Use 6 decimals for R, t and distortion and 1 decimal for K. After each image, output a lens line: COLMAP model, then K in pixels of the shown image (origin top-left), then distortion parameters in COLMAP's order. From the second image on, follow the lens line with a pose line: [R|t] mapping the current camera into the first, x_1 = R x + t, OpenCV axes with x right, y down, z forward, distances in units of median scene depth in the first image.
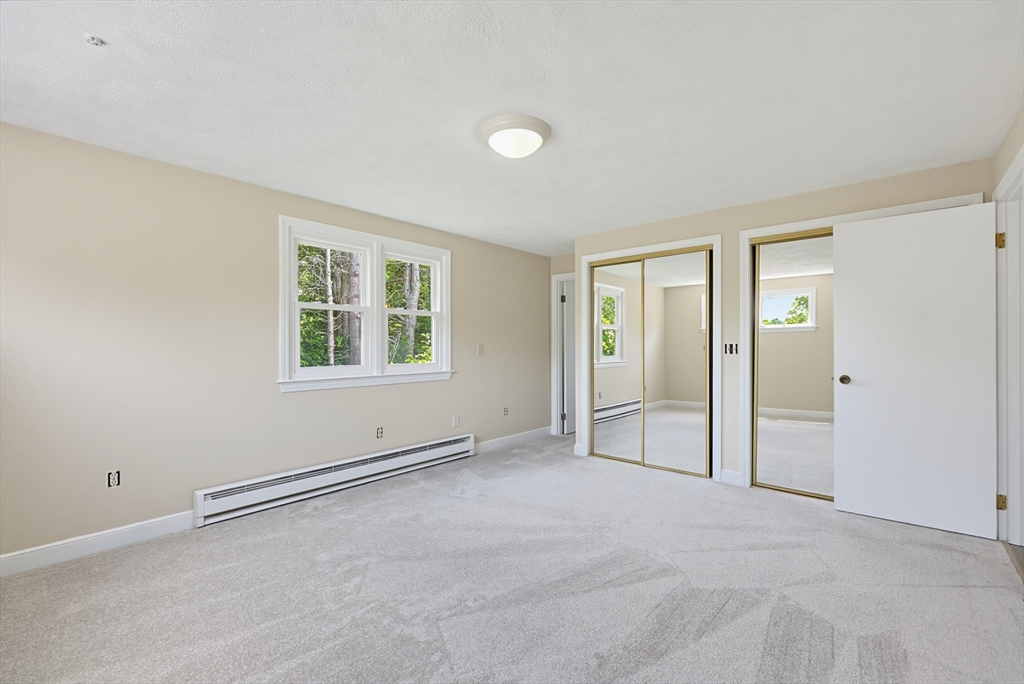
lens RADIAL K [[438.6, 0, 513.8], [0, 438.6, 342.1], [0, 0, 1]] dist [0.004006, -0.000285]
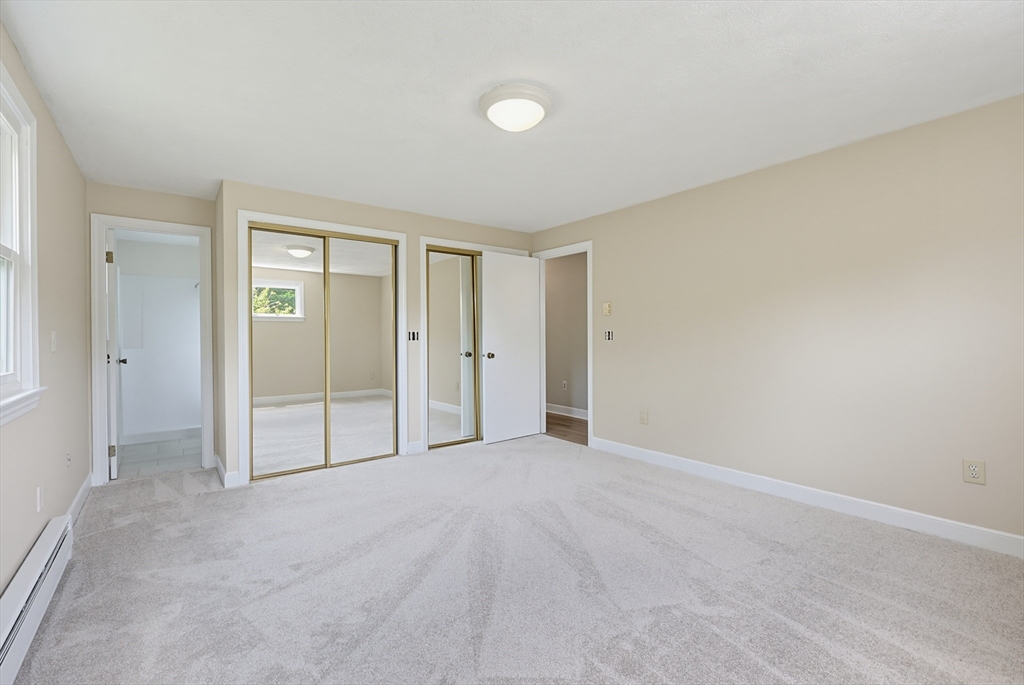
lens RADIAL K [[438.6, 0, 514.7], [0, 438.6, 340.0], [0, 0, 1]] dist [0.004006, -0.000285]
pose [[0.196197, -0.013978, 0.980465, -0.564538], [-0.003517, 0.999882, 0.014959, 0.006744], [-0.980558, -0.006383, 0.196124, 0.501197]]
